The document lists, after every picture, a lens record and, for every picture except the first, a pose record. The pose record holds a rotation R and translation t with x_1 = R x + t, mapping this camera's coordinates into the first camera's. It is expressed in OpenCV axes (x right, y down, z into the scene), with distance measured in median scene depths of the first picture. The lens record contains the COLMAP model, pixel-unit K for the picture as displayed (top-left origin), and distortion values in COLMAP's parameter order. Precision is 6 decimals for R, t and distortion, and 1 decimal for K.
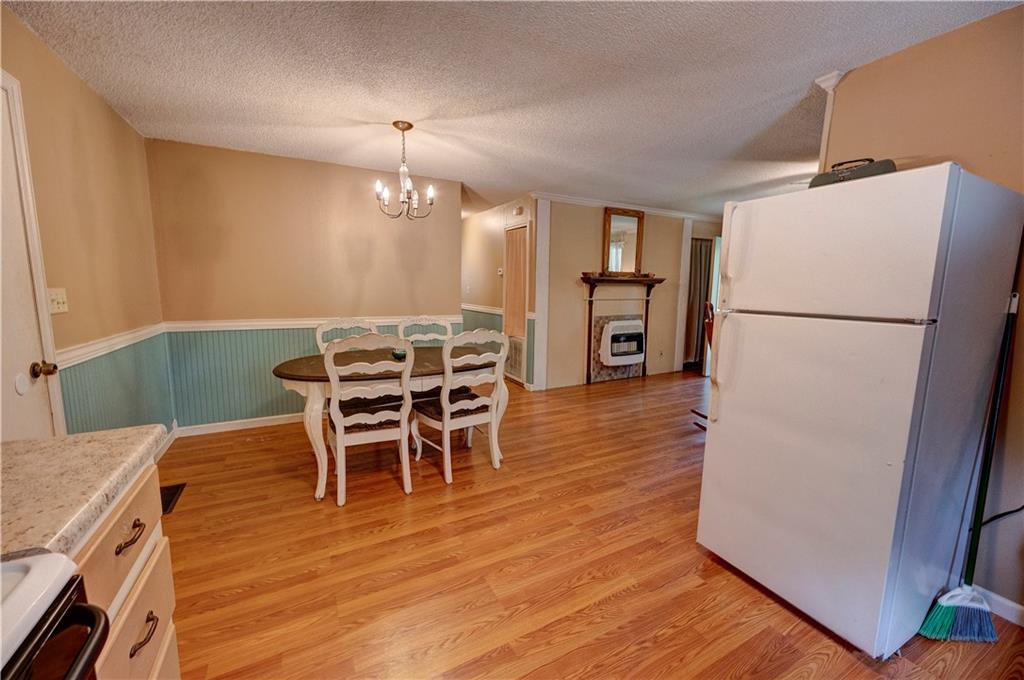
lens RADIAL K [[405.7, 0, 516.6], [0, 405.7, 334.2], [0, 0, 1]] dist [-0.002621, 0.000123]
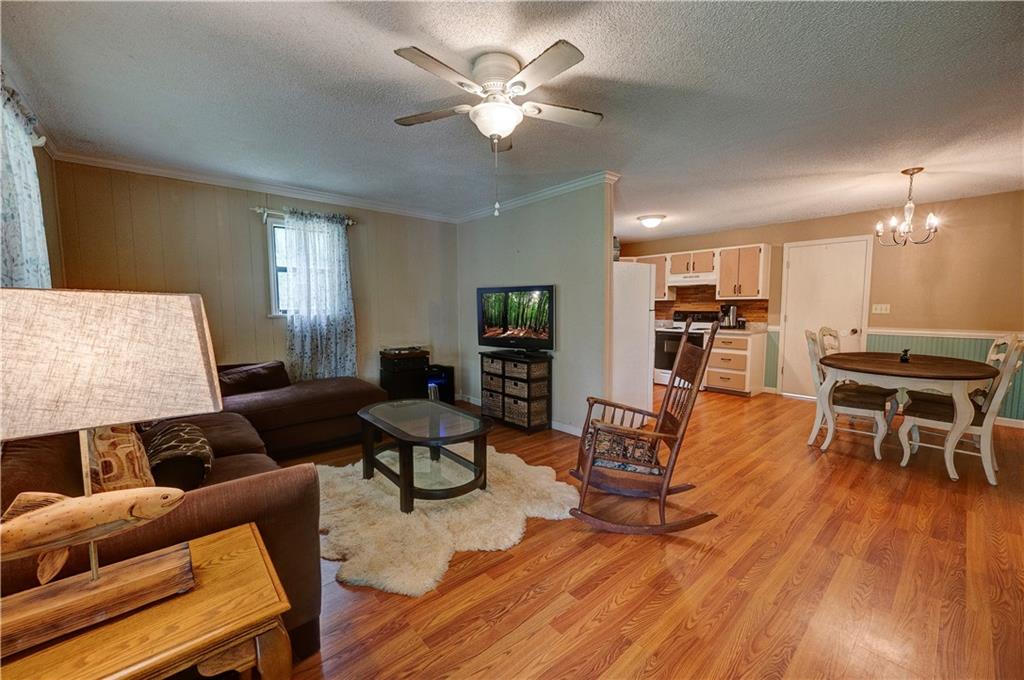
lens RADIAL K [[405.7, 0, 510.0], [0, 405.7, 340.2], [0, 0, 1]] dist [-0.002621, 0.000123]
pose [[-0.978362, 0.008588, -0.206723, 1.016511], [-0.033723, 0.979158, 0.200279, -0.189337], [0.204134, 0.202917, -0.957682, 1.766608]]
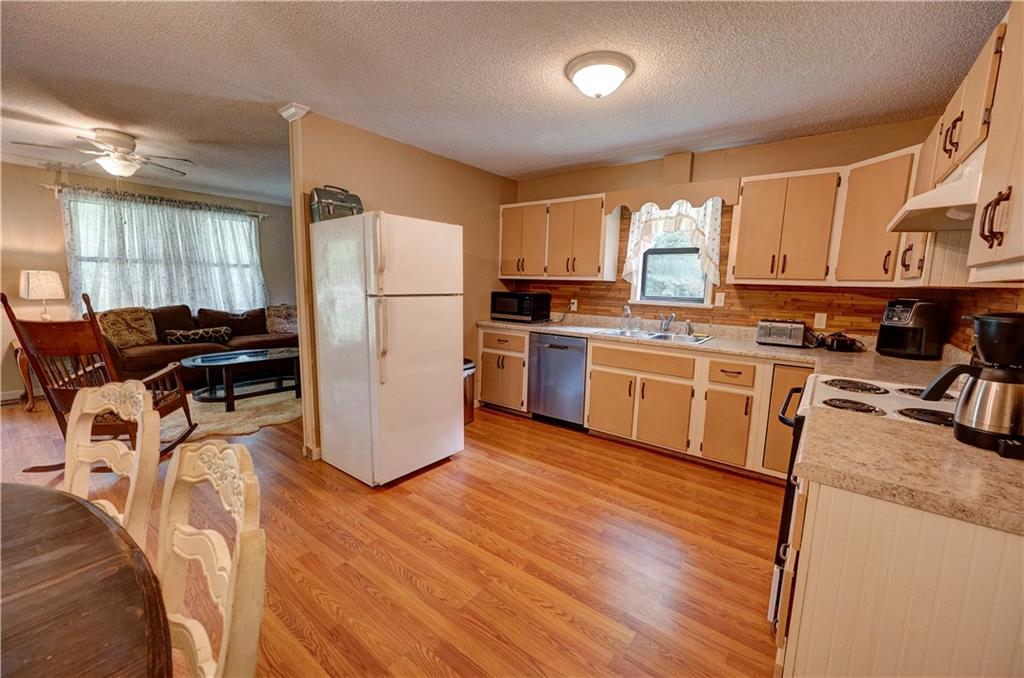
lens RADIAL K [[405.7, 0, 514.7], [0, 405.7, 338.7], [0, 0, 1]] dist [-0.002621, 0.000123]
pose [[-0.392520, -0.149520, 0.907509, -0.483043], [0.079948, 0.977416, 0.195617, -0.084610], [-0.916262, 0.149337, -0.371701, 0.640302]]
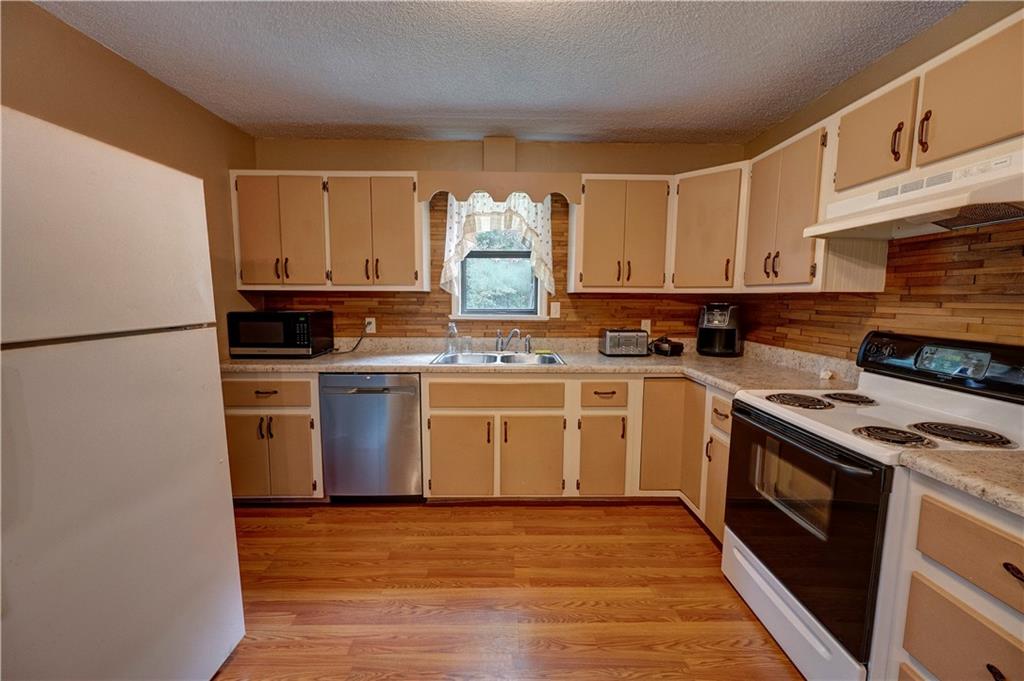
lens RADIAL K [[405.7, 0, 508.0], [0, 405.7, 340.2], [0, 0, 1]] dist [-0.002621, 0.000123]
pose [[-0.876637, -0.068492, 0.476252, -0.084628], [0.042196, 0.975059, 0.217900, -0.077531], [-0.479298, 0.211115, -0.851883, 0.616977]]
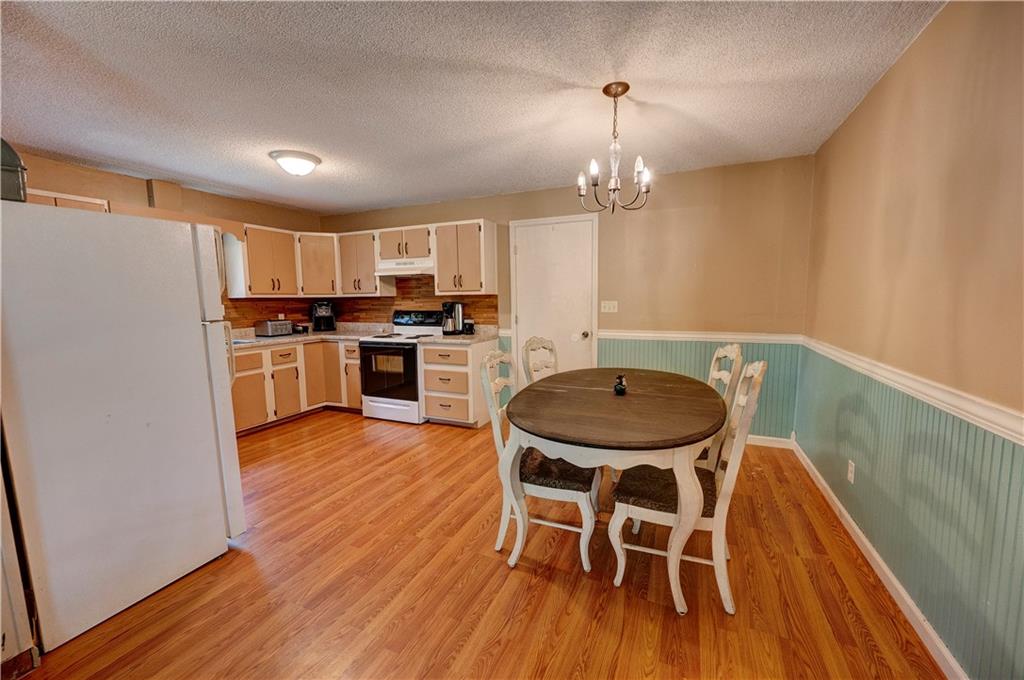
lens RADIAL K [[405.7, 0, 515.3], [0, 405.7, 337.9], [0, 0, 1]] dist [-0.002621, 0.000123]
pose [[-0.792939, 0.056326, -0.606692, 0.313722], [-0.071833, 0.980132, 0.184881, -0.159909], [0.605052, 0.190180, -0.773139, 1.365457]]
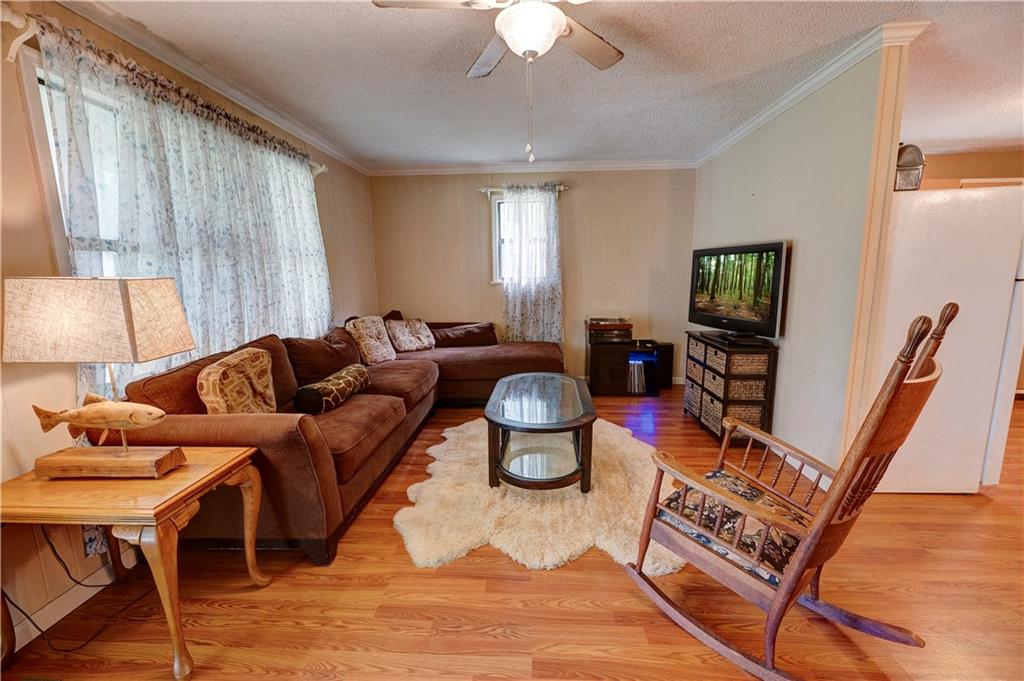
lens RADIAL K [[405.7, 0, 515.4], [0, 405.7, 340.1], [0, 0, 1]] dist [-0.002621, 0.000123]
pose [[-0.843554, -0.089364, 0.529557, 0.619957], [0.070107, 0.959297, 0.273560, -0.180380], [-0.532449, 0.267888, -0.802953, 1.569591]]
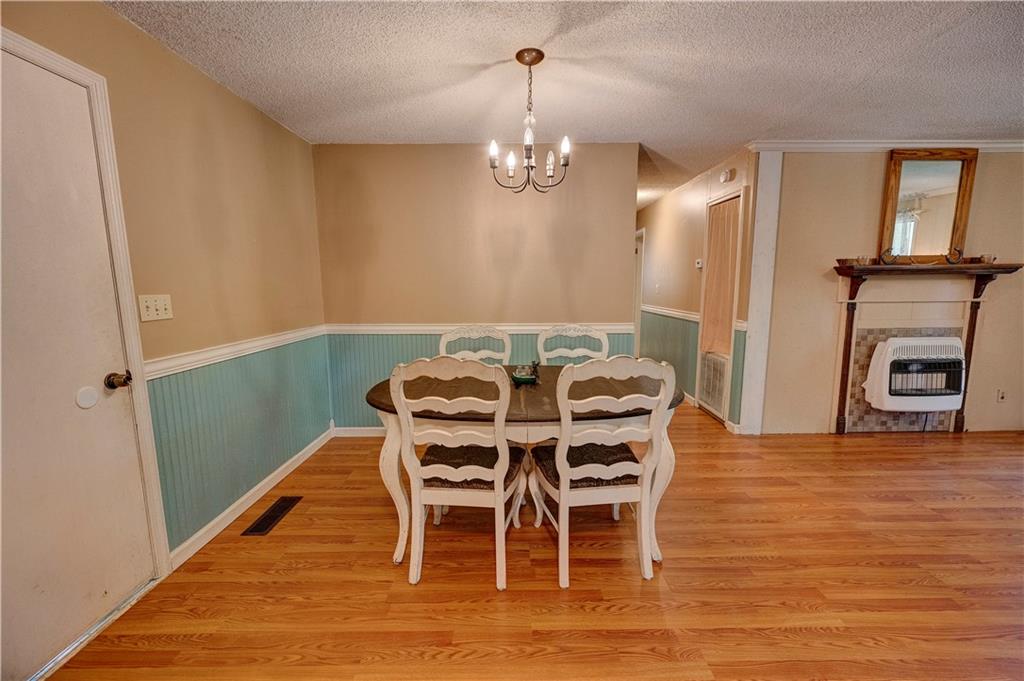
lens RADIAL K [[405.7, 0, 517.3], [0, 405.7, 337.3], [0, 0, 1]] dist [-0.002621, 0.000123]
pose [[0.876137, 0.045542, -0.479907, 0.052289], [-0.040616, 0.998961, 0.020650, -0.037442], [0.480349, 0.001400, 0.877076, 0.325615]]
